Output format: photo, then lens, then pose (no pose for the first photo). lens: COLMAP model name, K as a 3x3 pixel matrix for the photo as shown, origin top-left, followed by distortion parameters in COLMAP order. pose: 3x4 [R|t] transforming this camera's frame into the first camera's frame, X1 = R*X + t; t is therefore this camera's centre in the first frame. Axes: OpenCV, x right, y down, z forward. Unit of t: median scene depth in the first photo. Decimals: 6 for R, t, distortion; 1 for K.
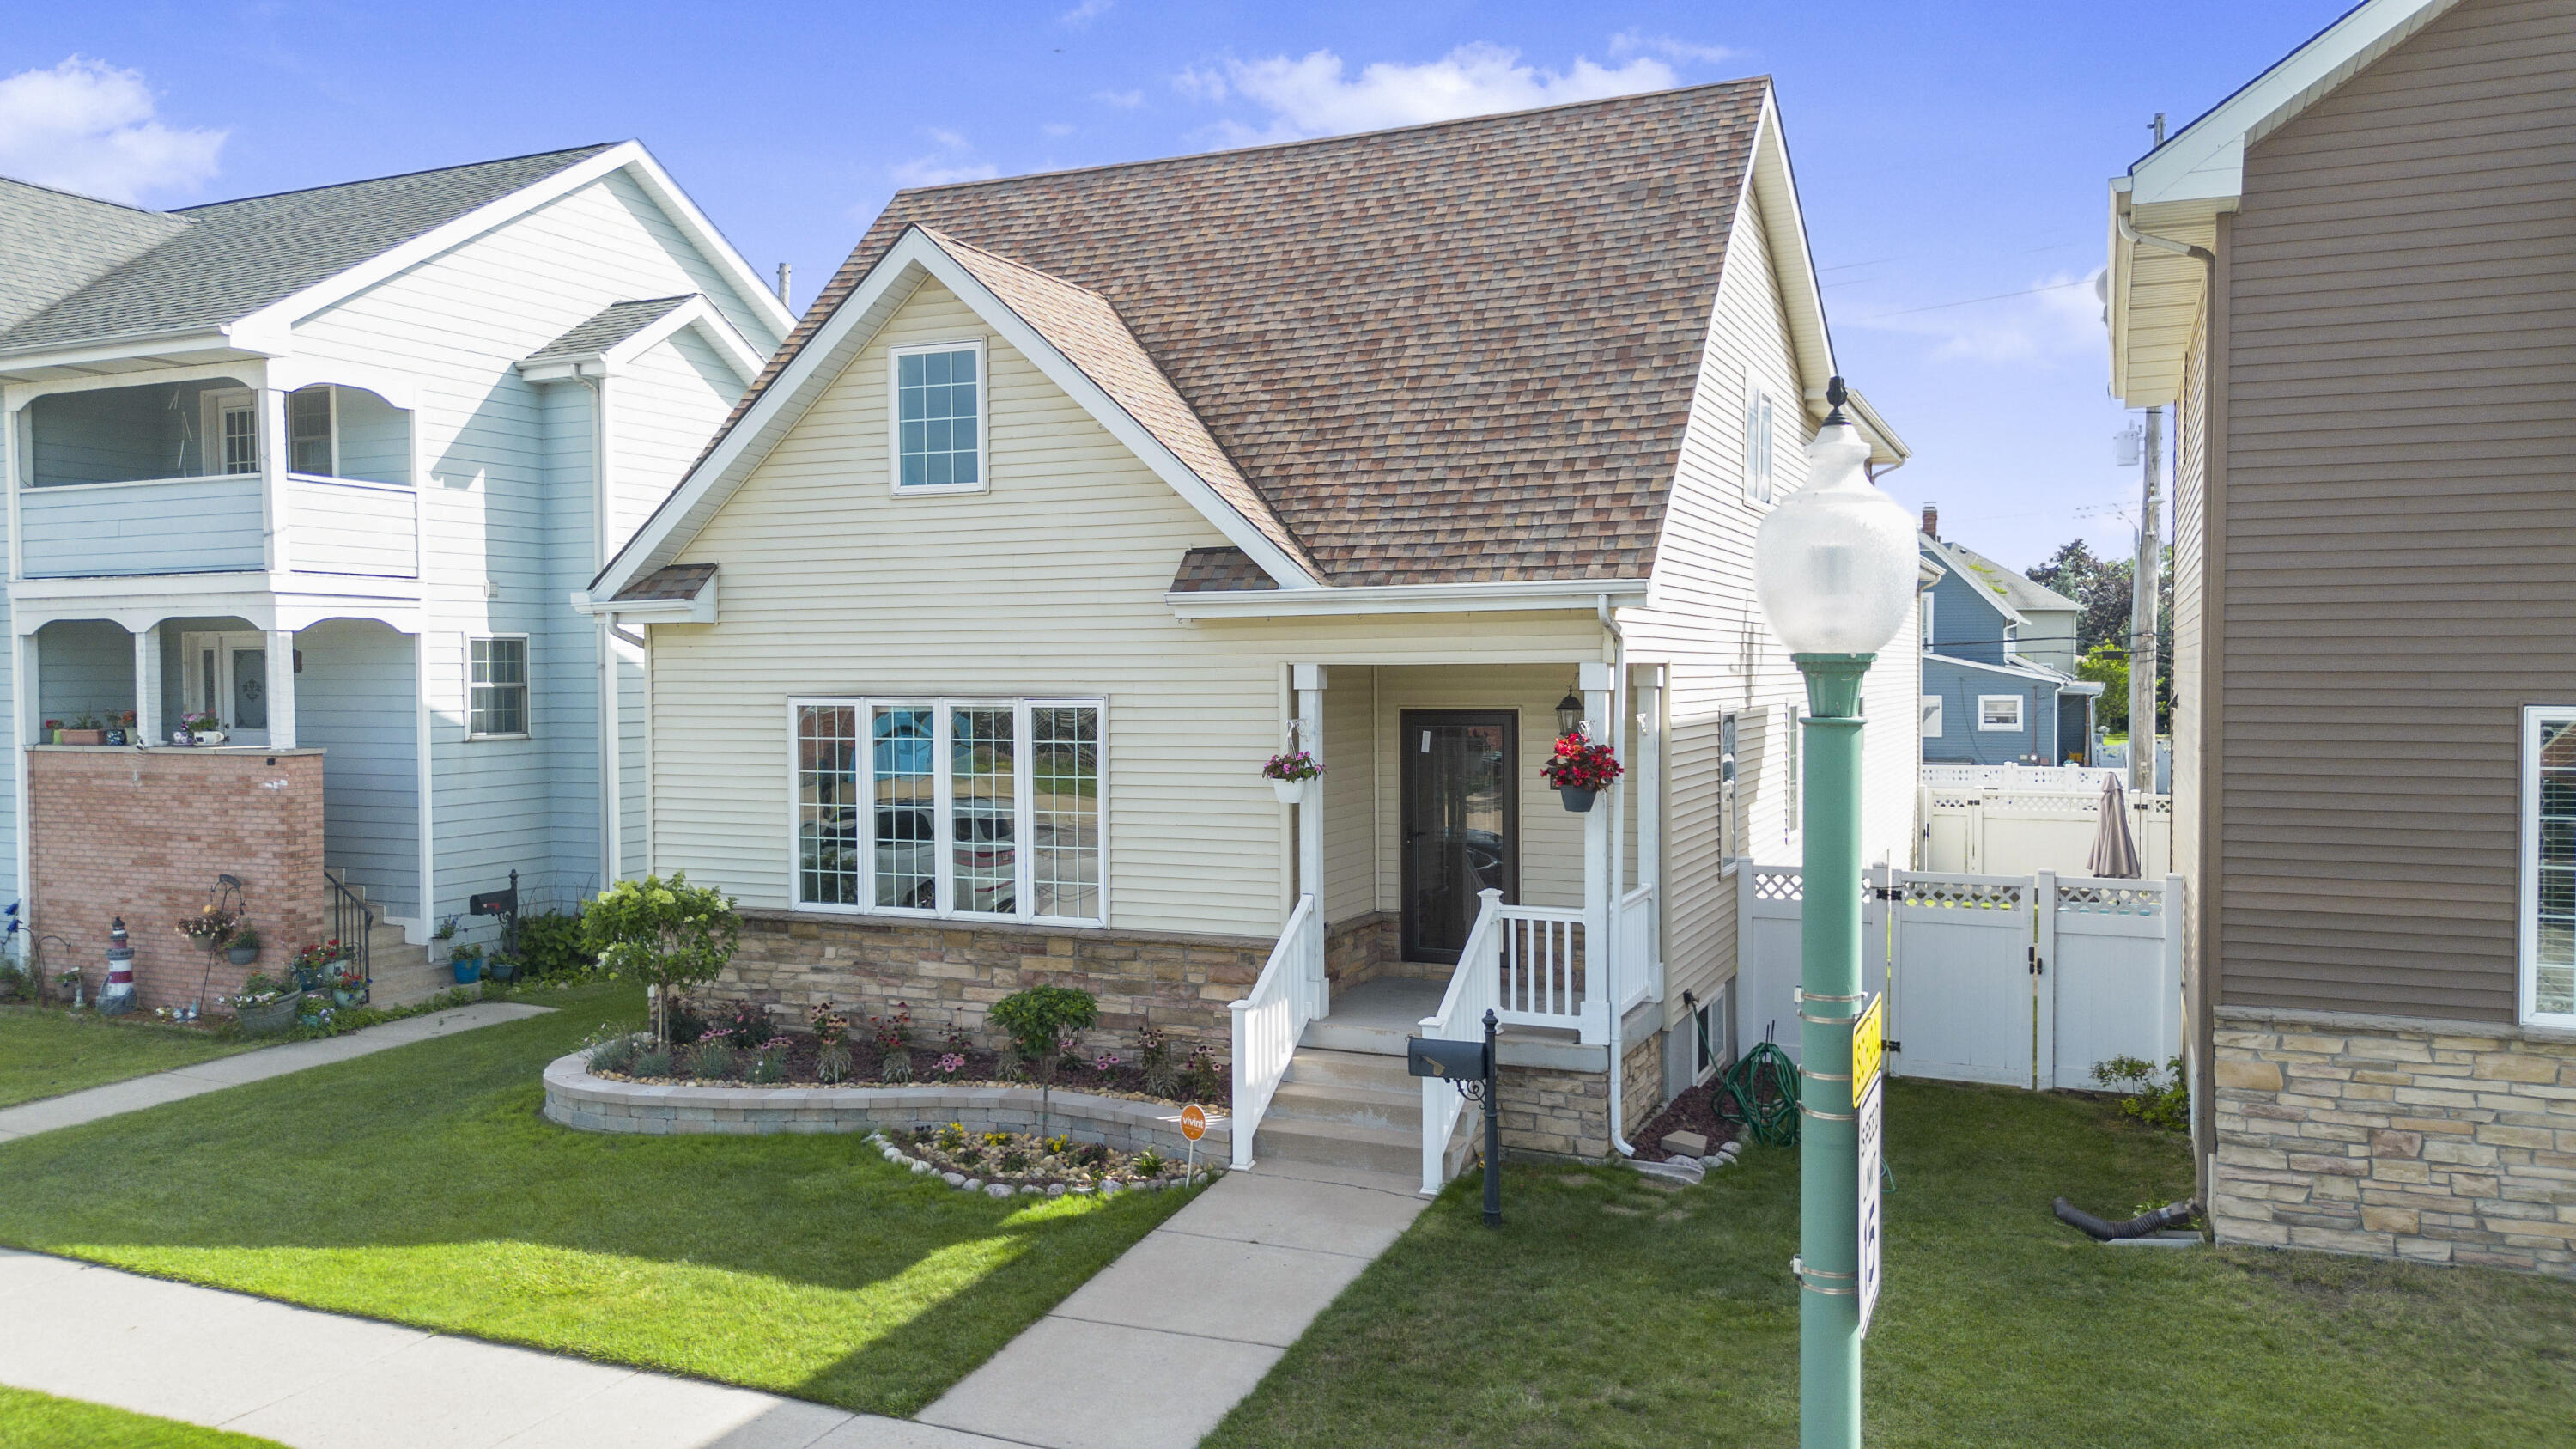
lens RADIAL K [[1827.7, 0, 1288.0], [0, 1827.7, 724.5], [0, 0, 1]] dist [0.083062, -0.088252]
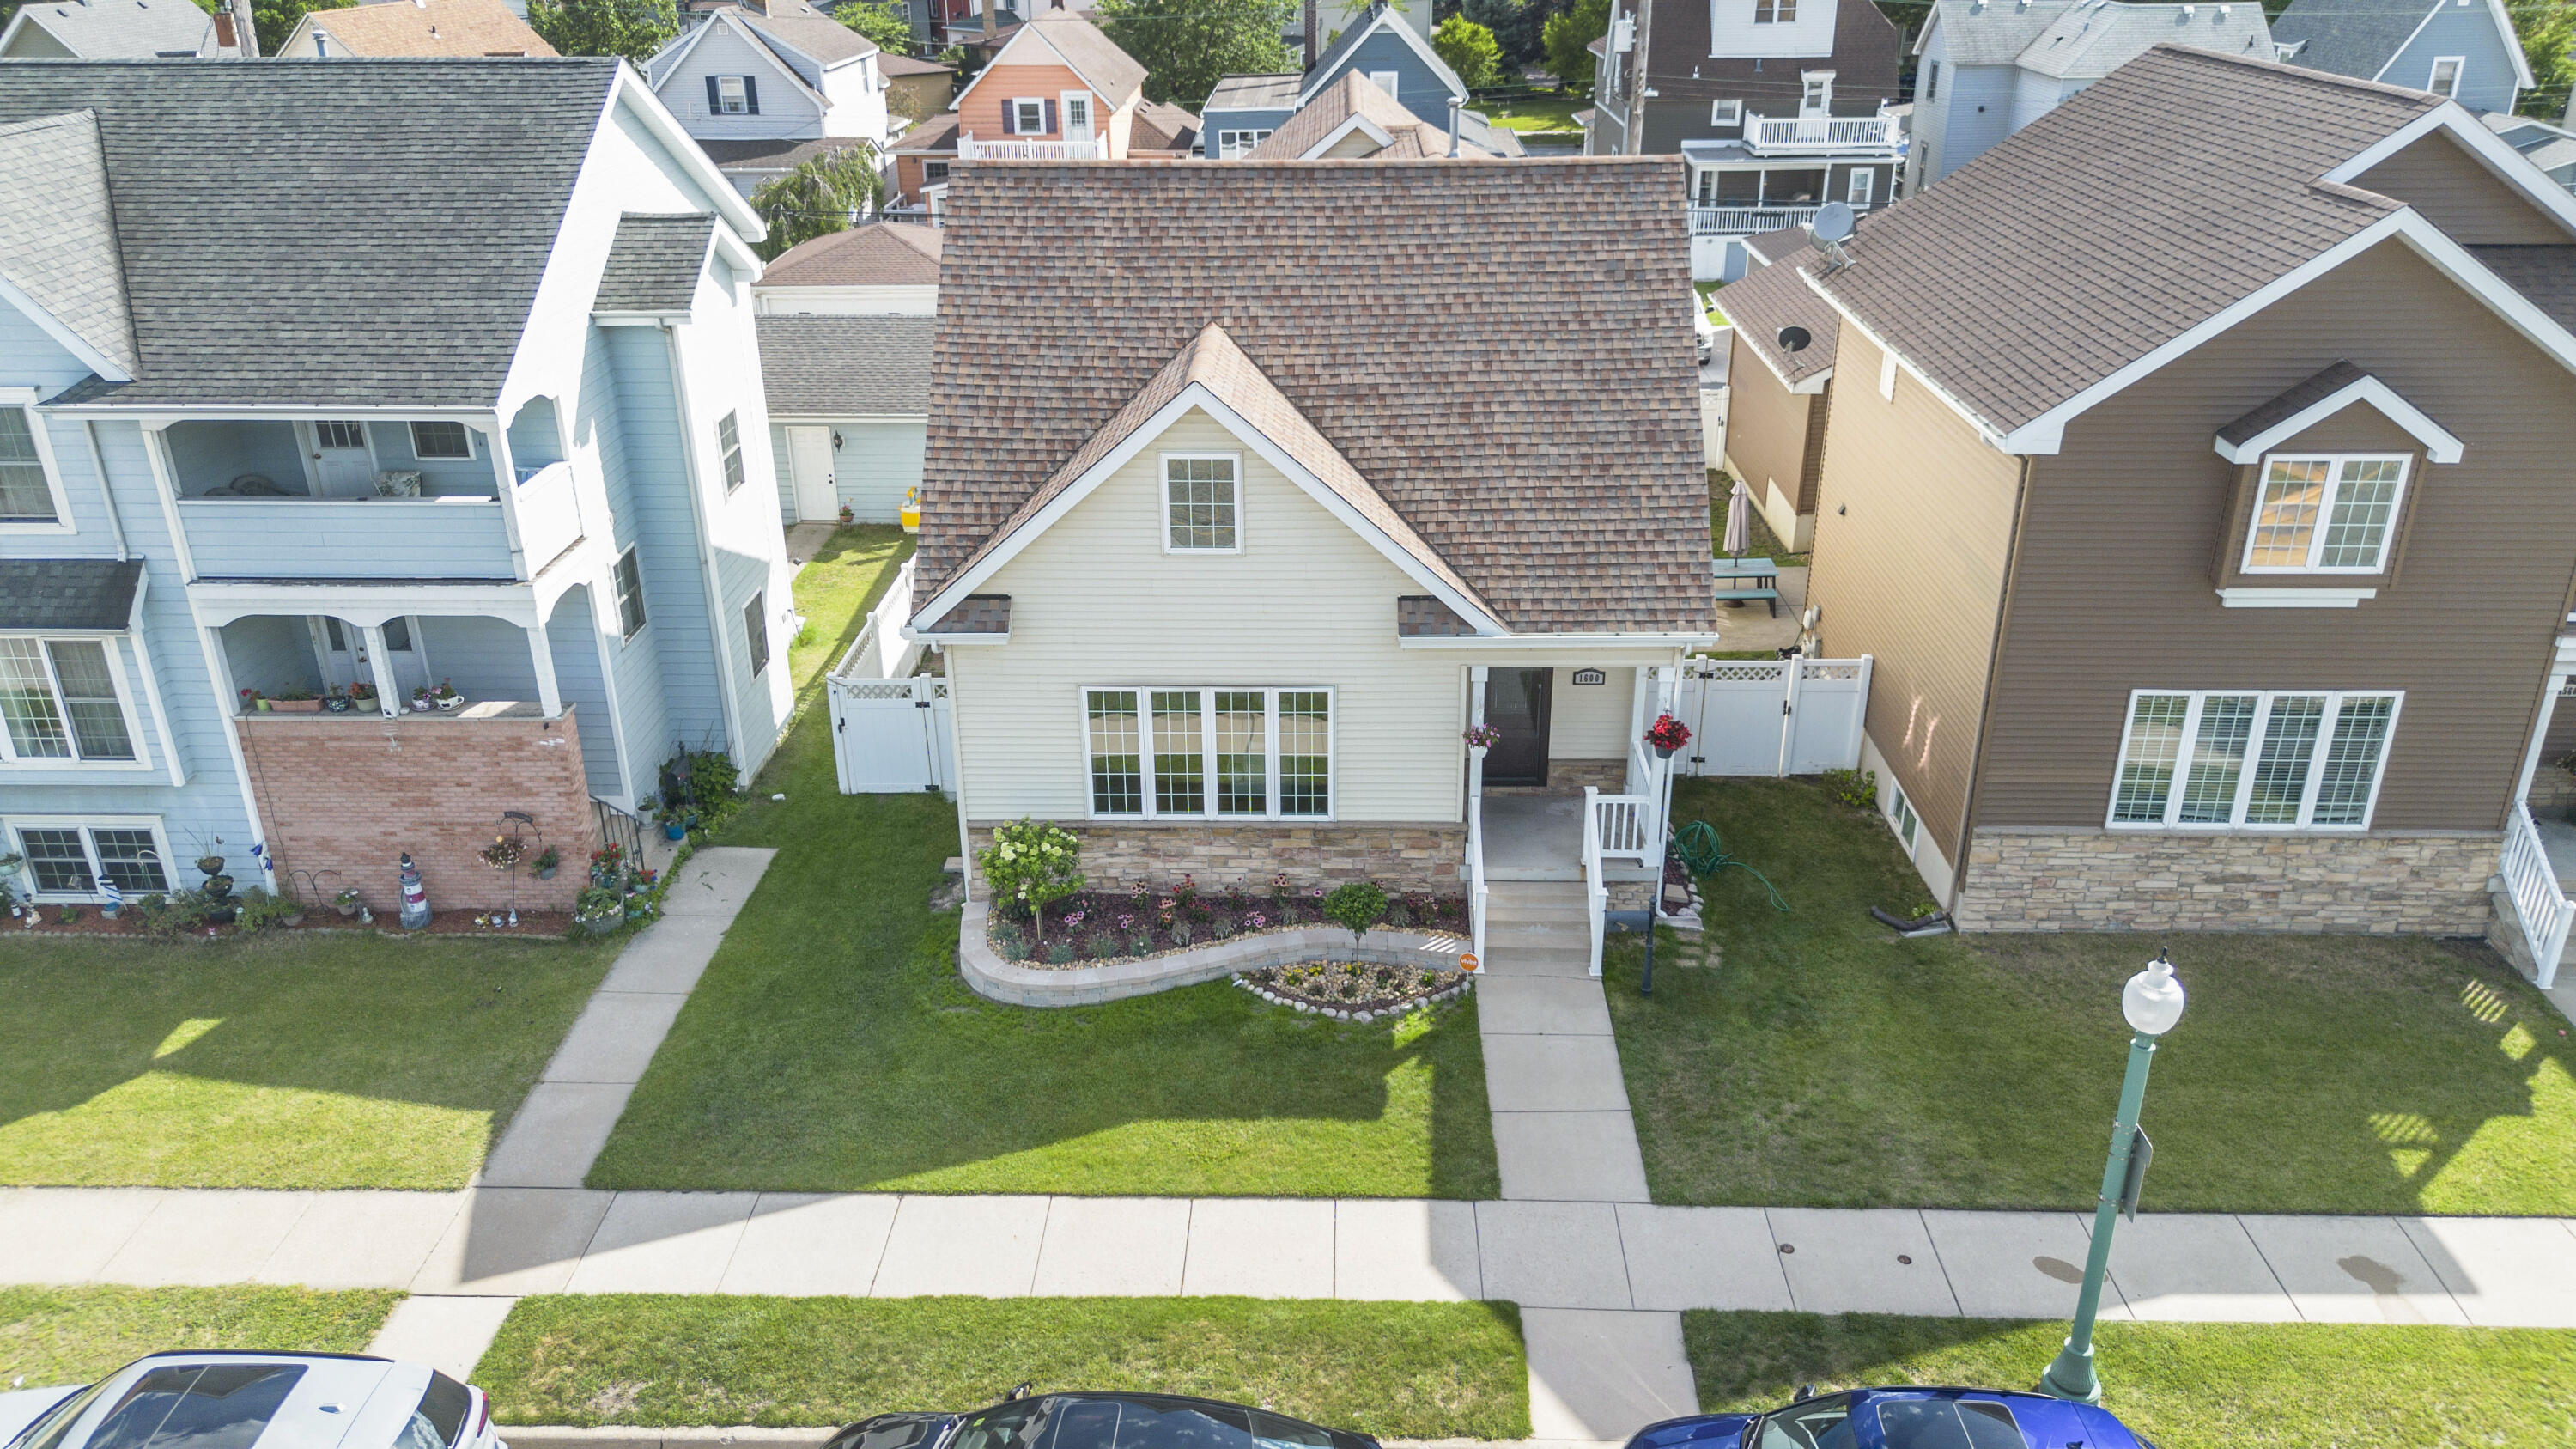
lens RADIAL K [[1815.2, 0, 1288.0], [0, 1815.2, 724.5], [0, 0, 1]] dist [0.084058, -0.090990]
pose [[0.924028, -0.163627, 0.345540, -0.676729], [0.017123, 0.920593, 0.390149, -0.586572], [-0.381940, -0.354592, 0.853456, -0.289123]]
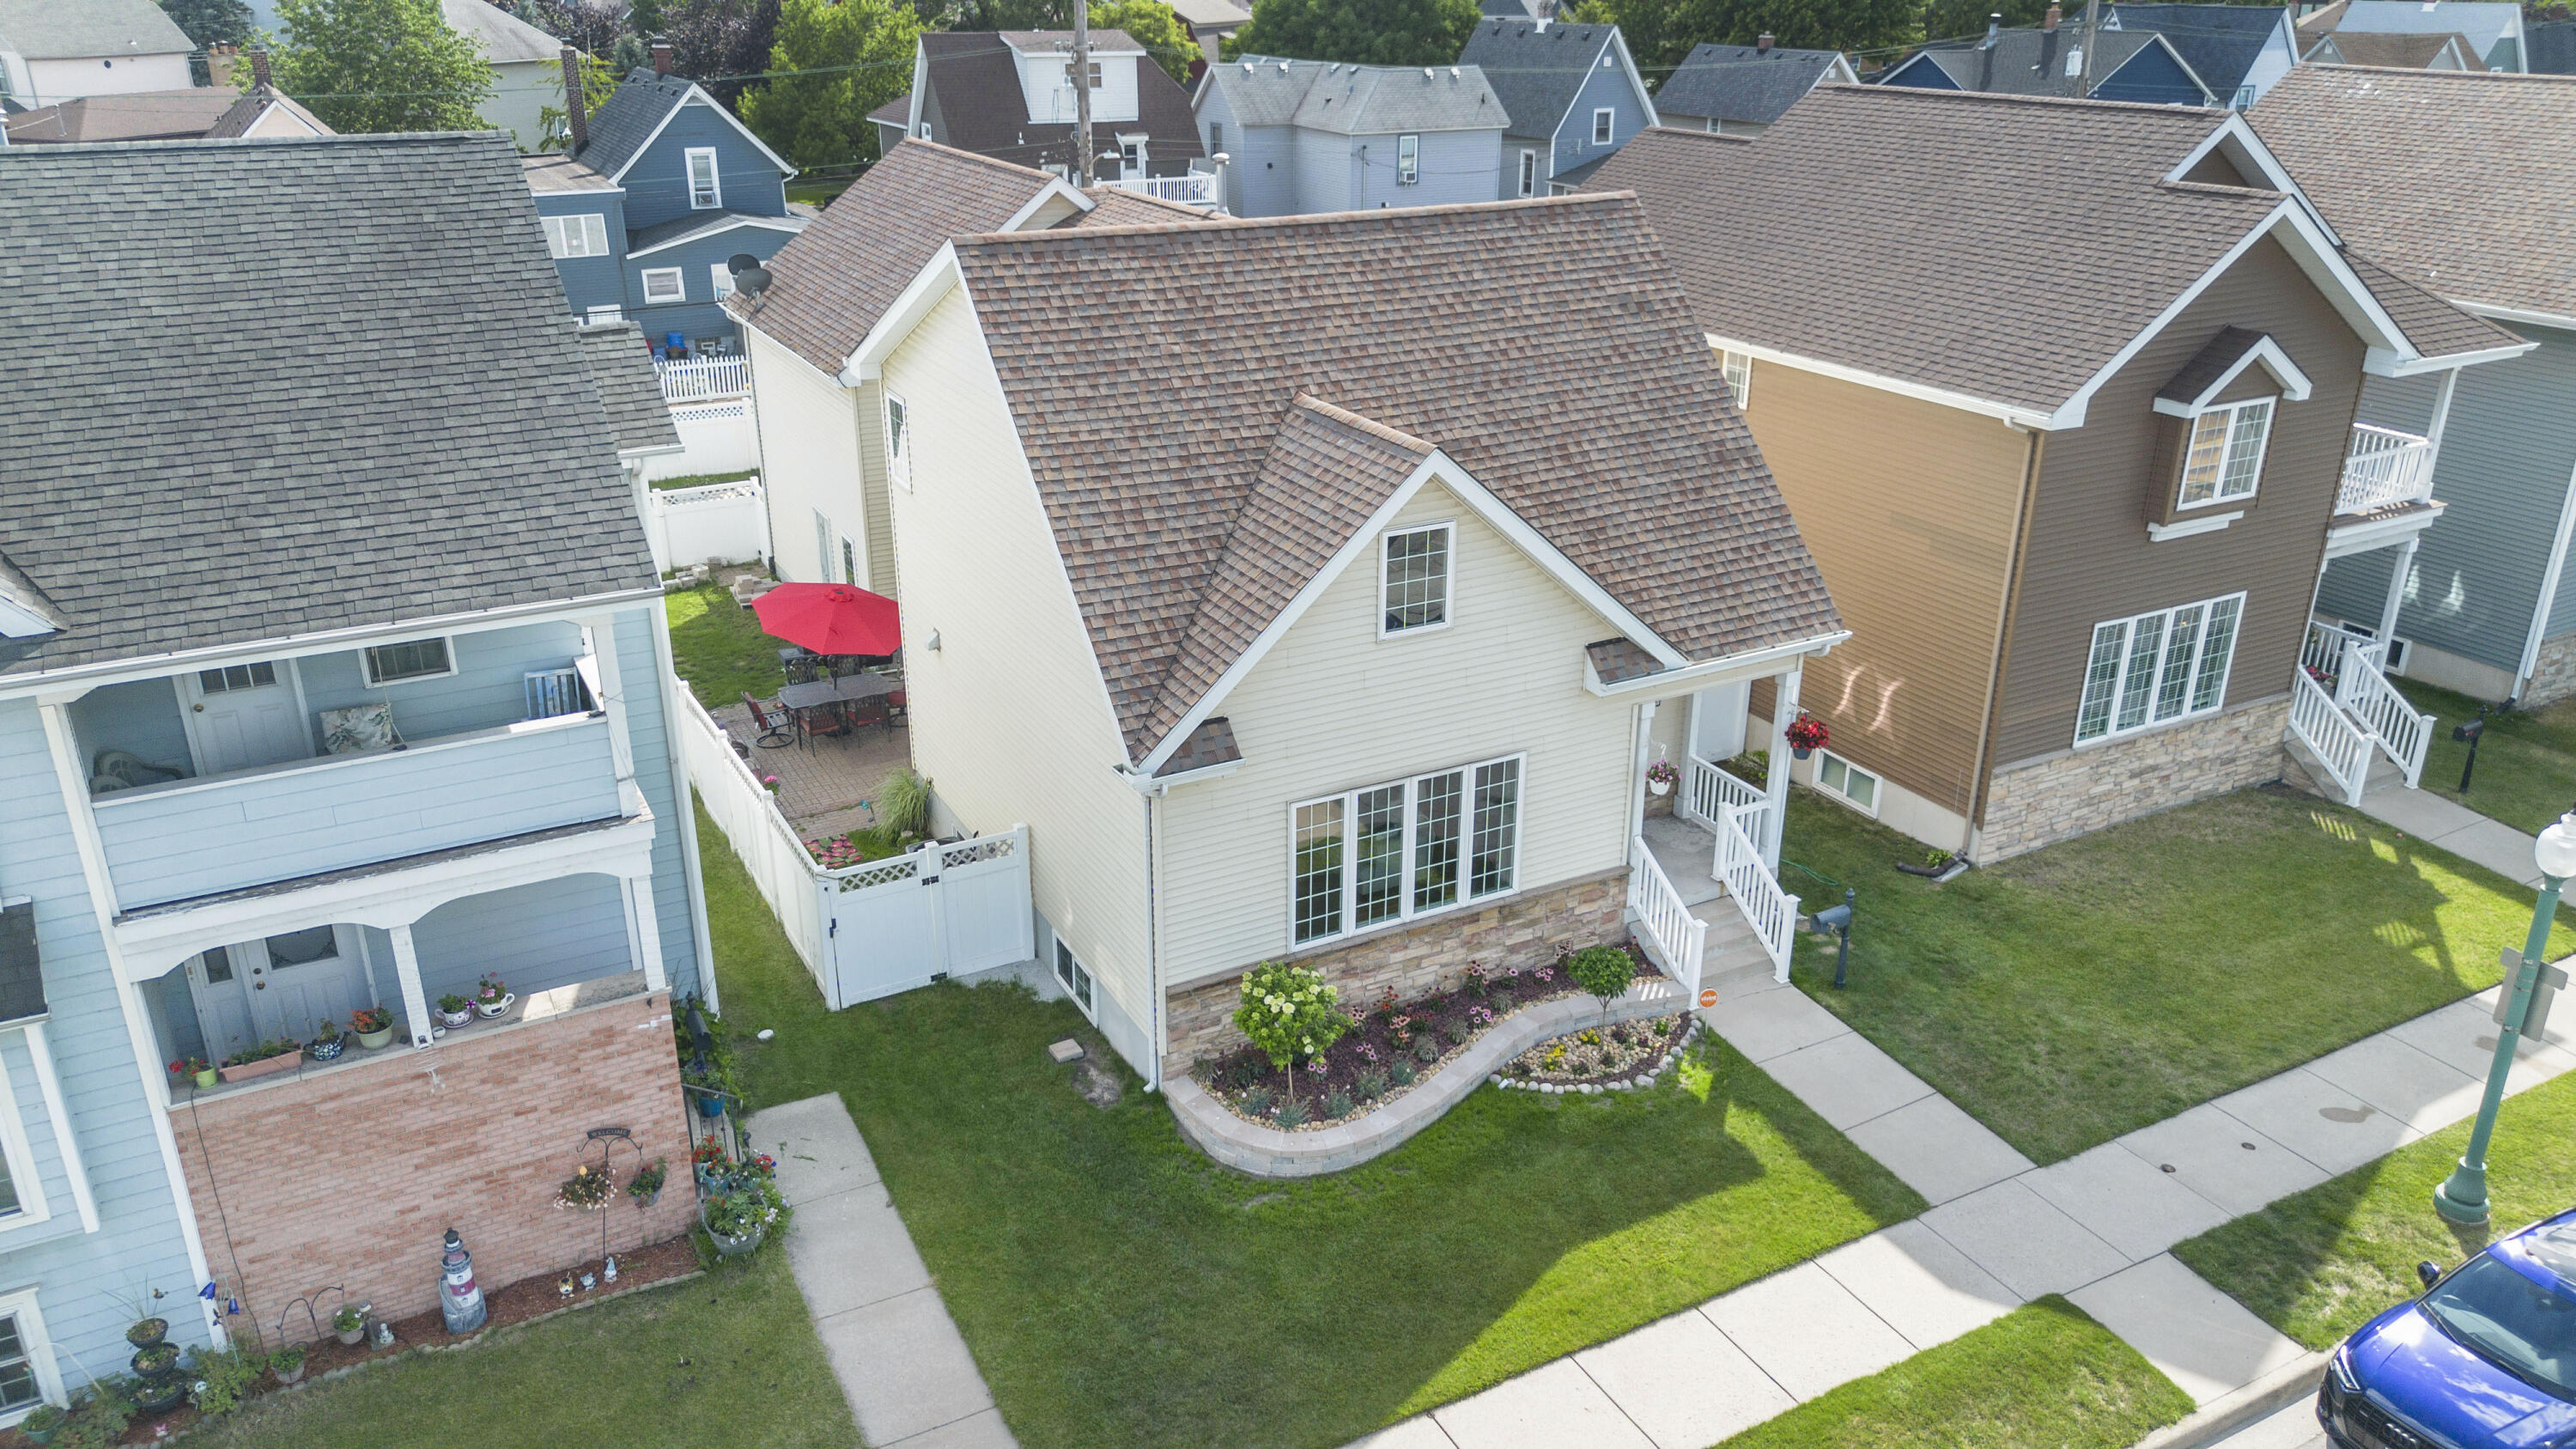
lens RADIAL K [[1827.7, 0, 1288.0], [0, 1827.7, 724.5], [0, 0, 1]] dist [0.083062, -0.088252]
pose [[0.611775, -0.299095, 0.732307, -1.298222], [0.019797, 0.931261, 0.363816, -0.576872], [-0.790784, -0.208076, 0.575643, 0.326560]]
